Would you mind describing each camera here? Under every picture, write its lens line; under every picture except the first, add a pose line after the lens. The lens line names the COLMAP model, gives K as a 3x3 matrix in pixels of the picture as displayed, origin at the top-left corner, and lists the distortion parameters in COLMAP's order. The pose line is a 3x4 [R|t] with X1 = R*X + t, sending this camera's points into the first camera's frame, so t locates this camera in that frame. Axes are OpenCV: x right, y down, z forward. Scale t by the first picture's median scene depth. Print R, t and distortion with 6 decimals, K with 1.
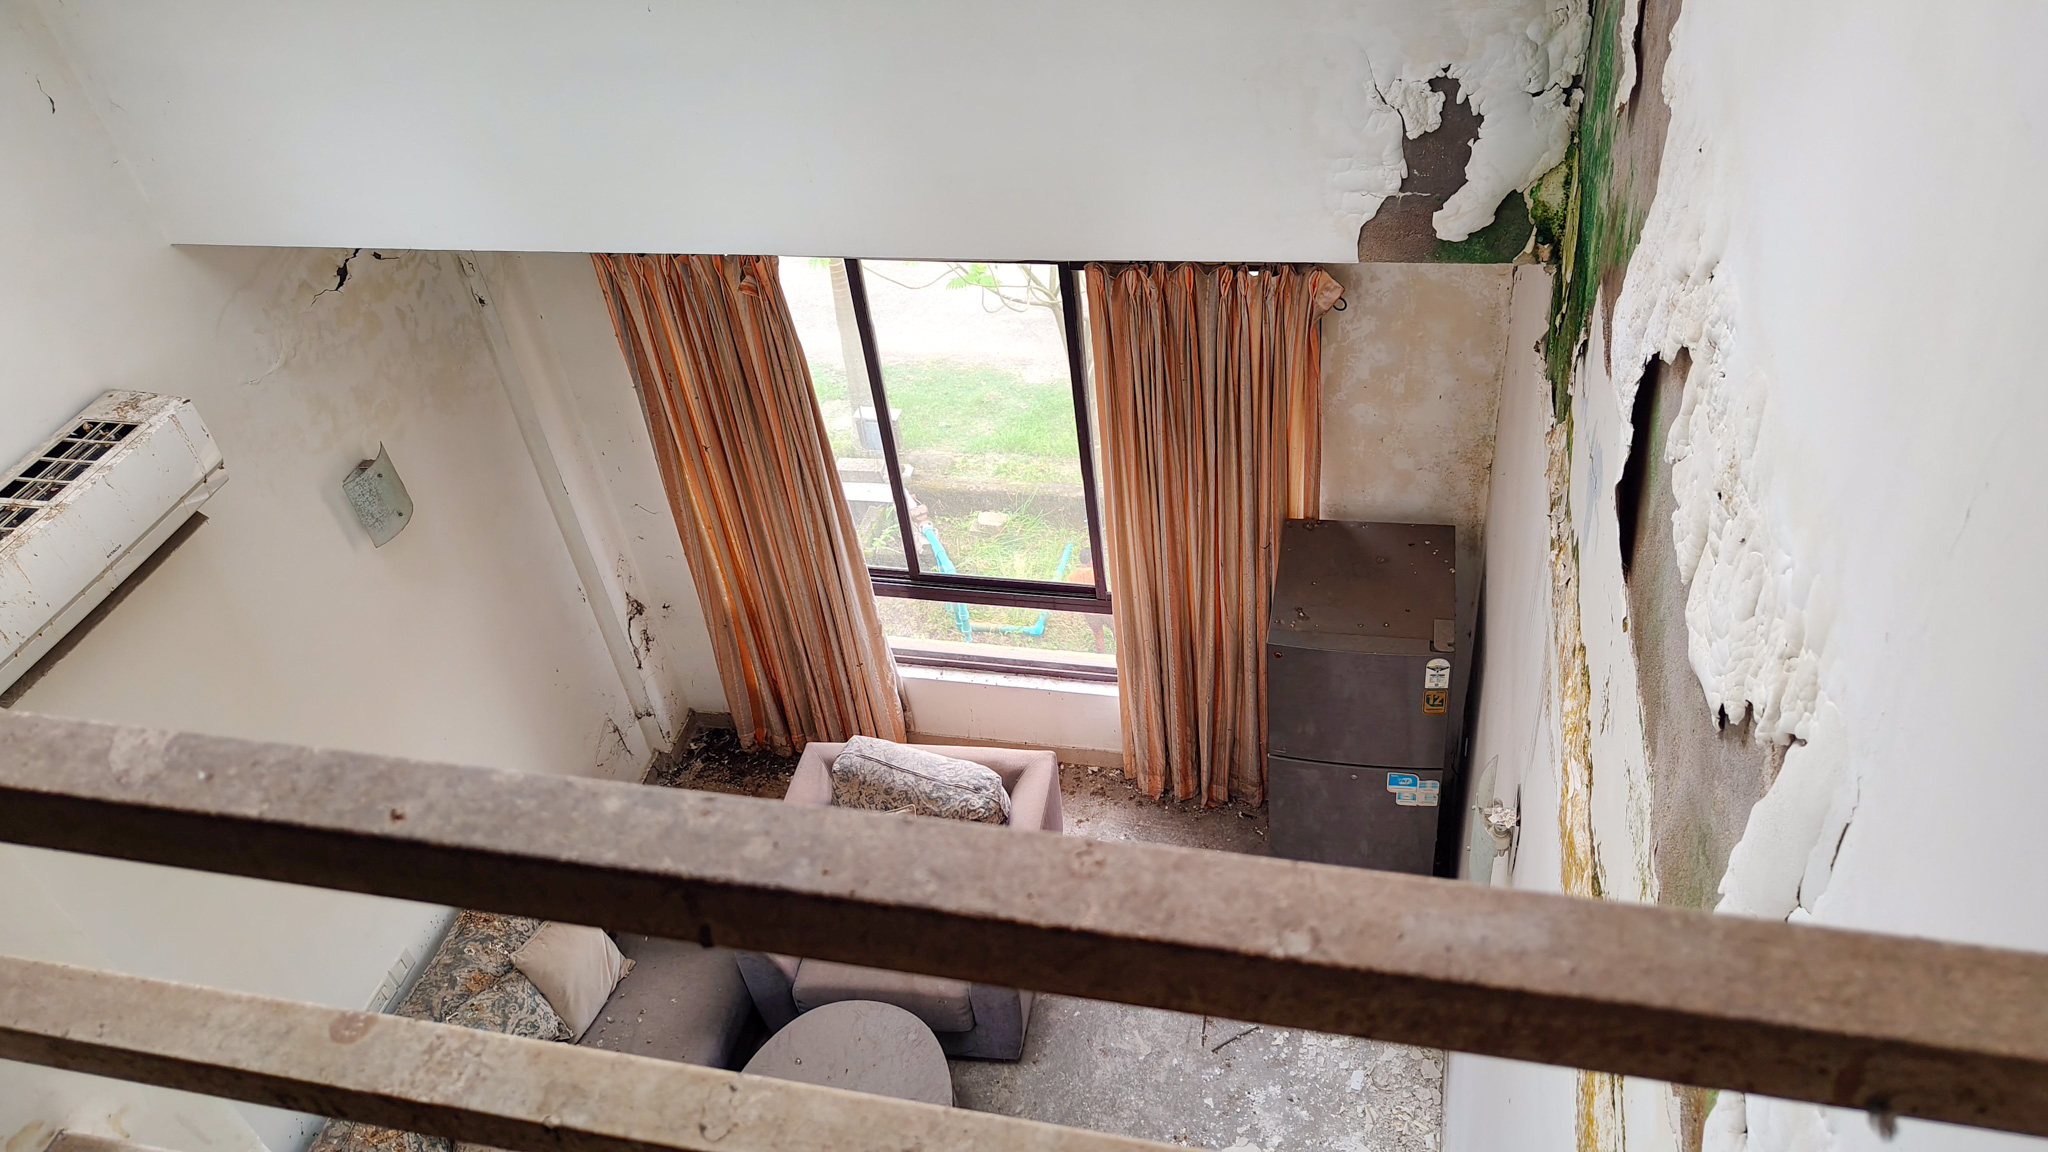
lens RADIAL K [[1446.8, 0, 1035.6], [0, 1446.8, 613.0], [0, 0, 1]] dist [0.014389, -0.010374]
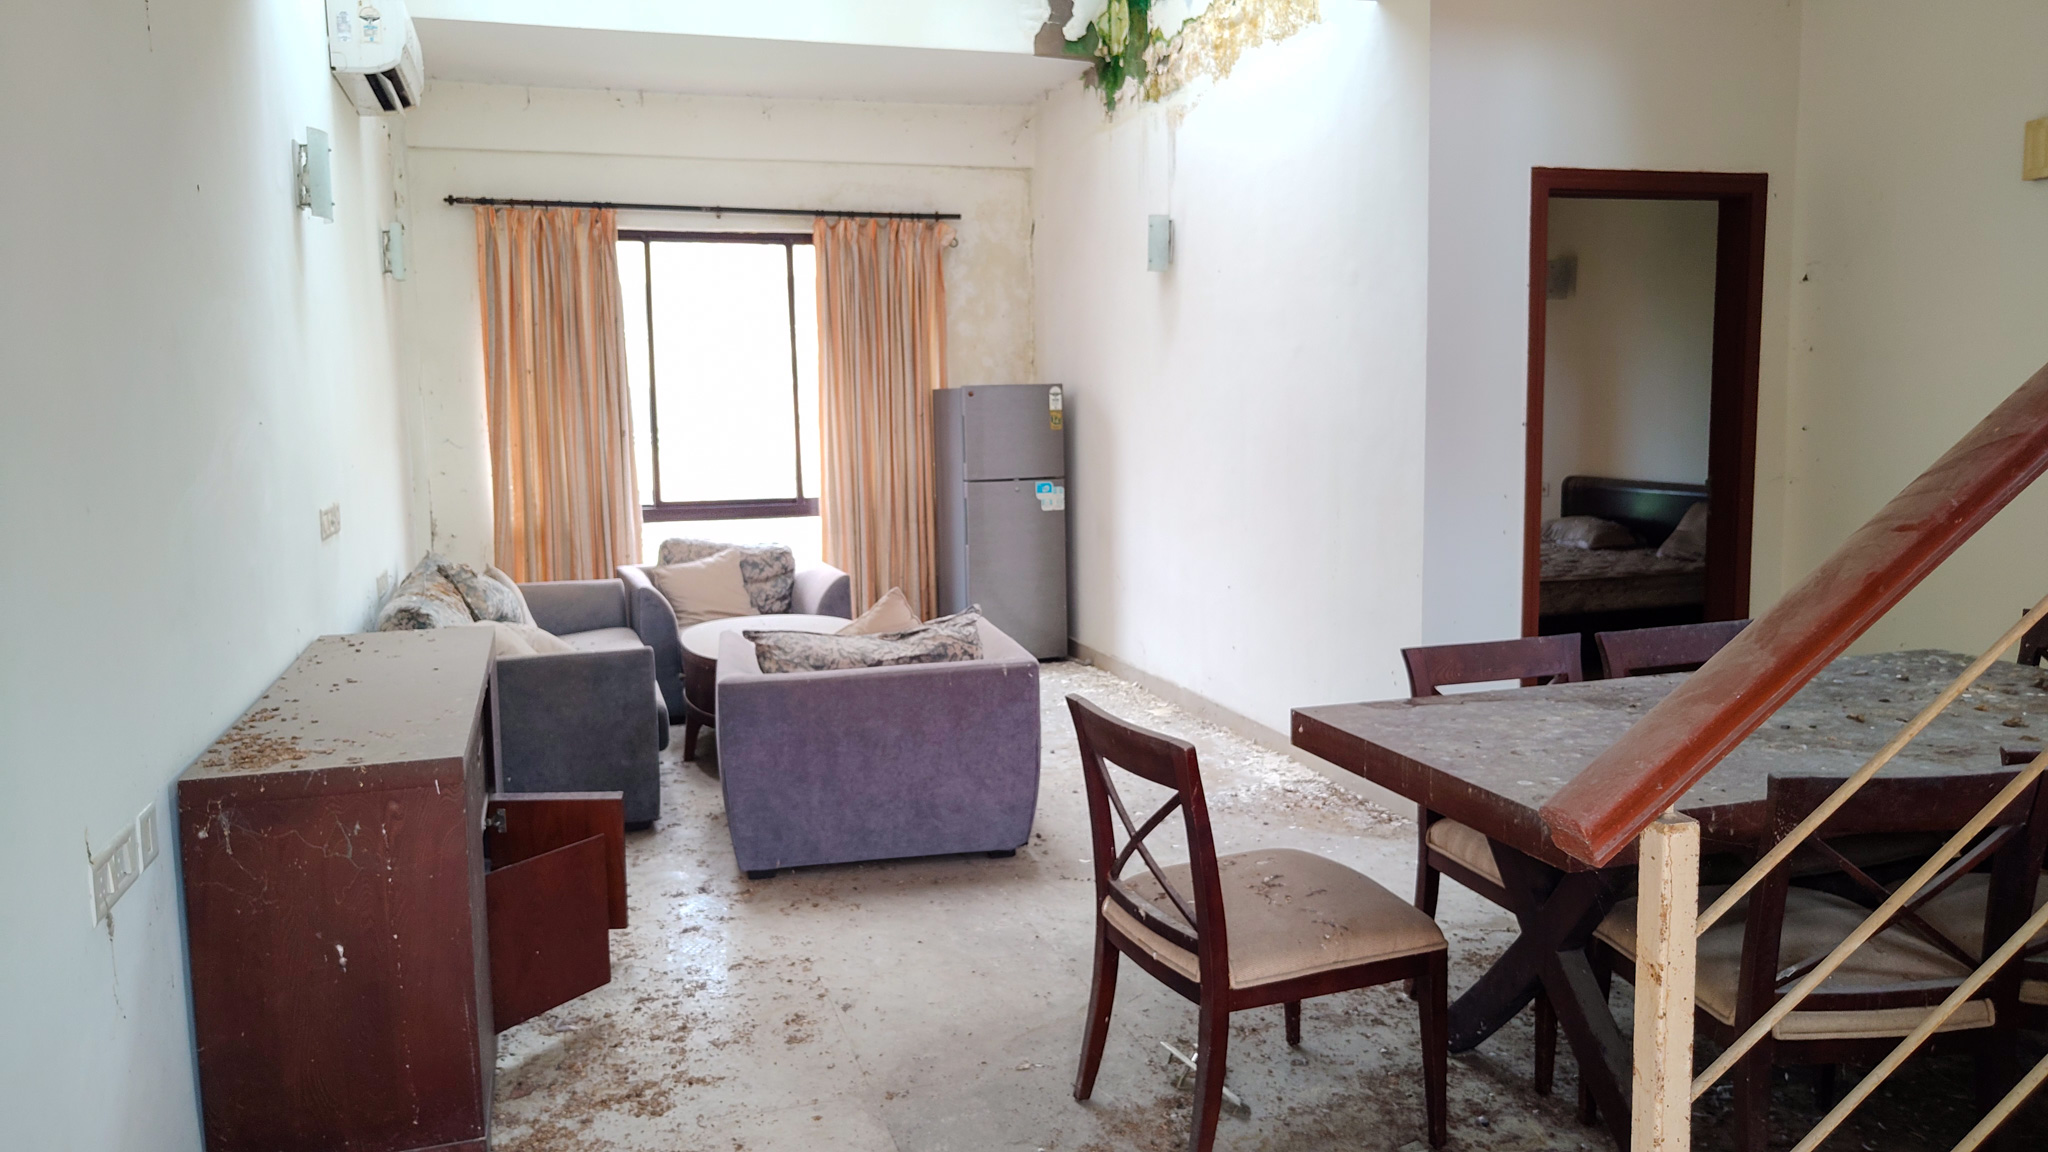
lens RADIAL K [[1446.8, 0, 1031.3], [0, 1446.8, 577.5], [0, 0, 1]] dist [0.014389, -0.010374]
pose [[0.851402, 0.026050, 0.523866, -0.626273], [0.286240, 0.813854, -0.505675, 1.035179], [-0.439524, 0.580485, 0.685461, -0.069429]]
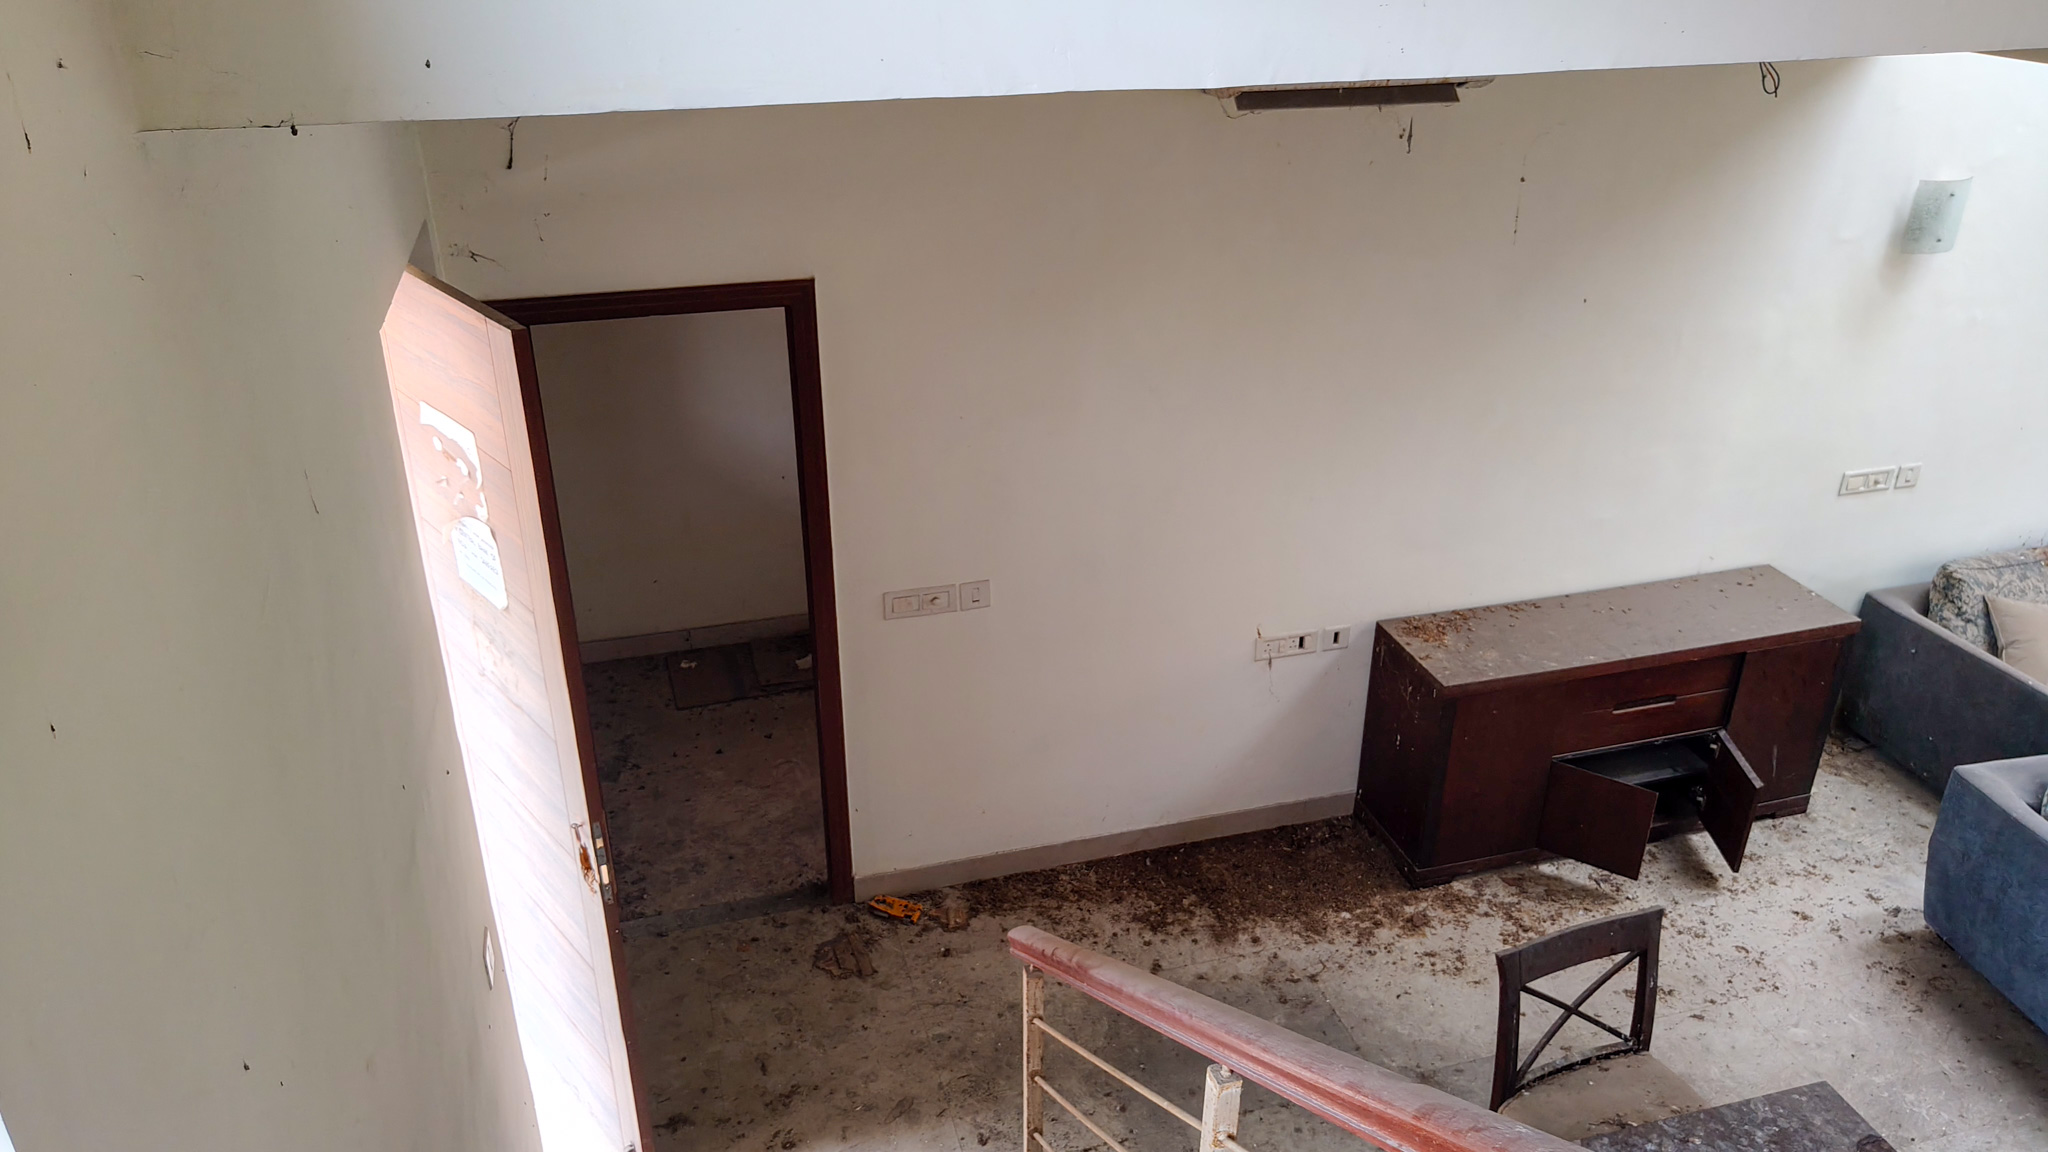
lens RADIAL K [[1446.8, 0, 1057.8], [0, 1446.8, 565.6], [0, 0, 1]] dist [0.014389, -0.010374]
pose [[0.487094, 0.478010, -0.730921, 0.044407], [-0.615753, 0.781474, 0.100727, 0.738660], [0.619345, 0.401004, 0.674987, -0.411188]]
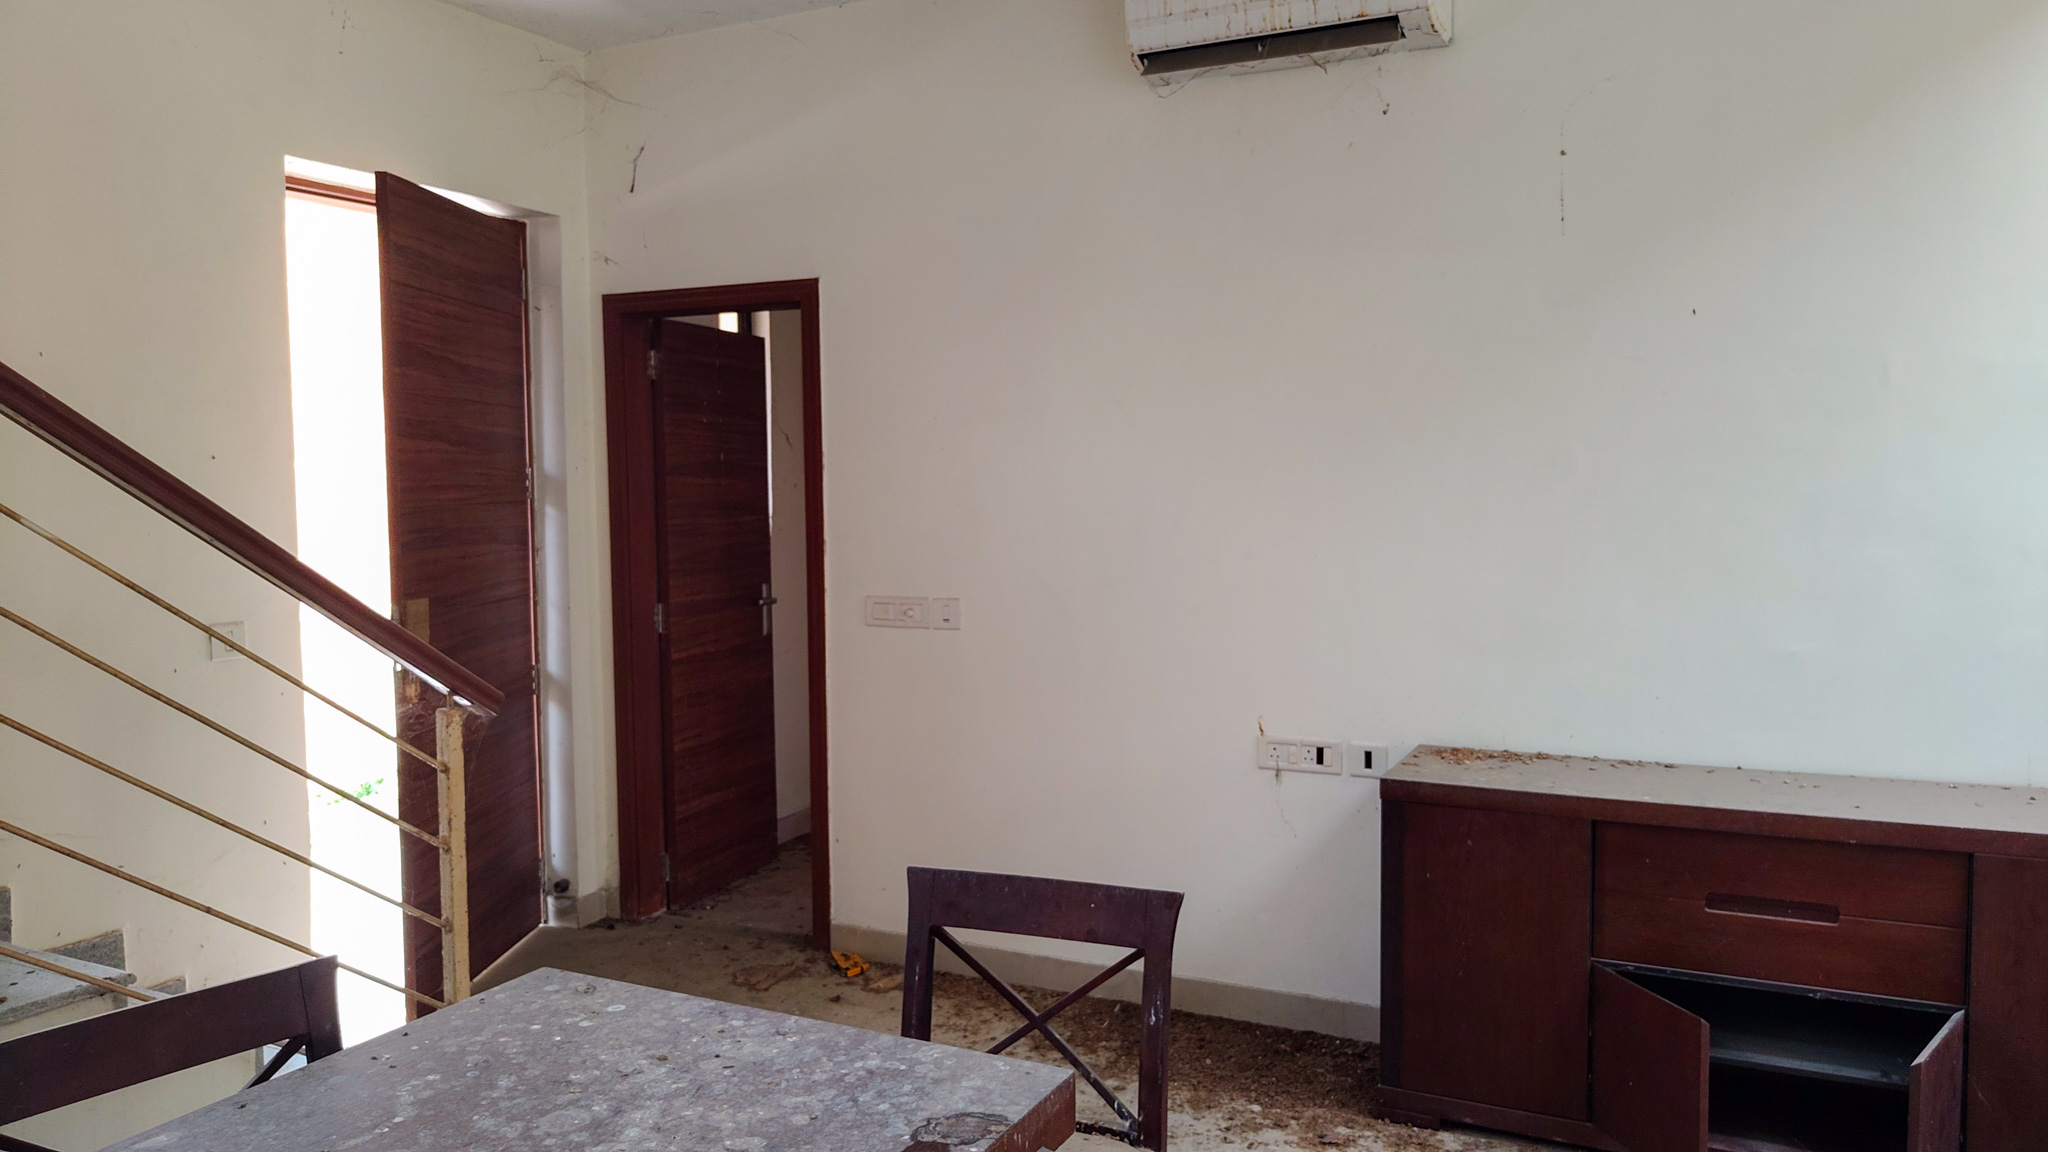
lens RADIAL K [[1446.8, 0, 1043.4], [0, 1446.8, 559.1], [0, 0, 1]] dist [0.014389, -0.010374]
pose [[-0.219446, 0.165865, -0.961422, 0.198142], [-0.614818, 0.741636, 0.268281, 0.571595], [0.757523, 0.649973, -0.060772, 0.288262]]
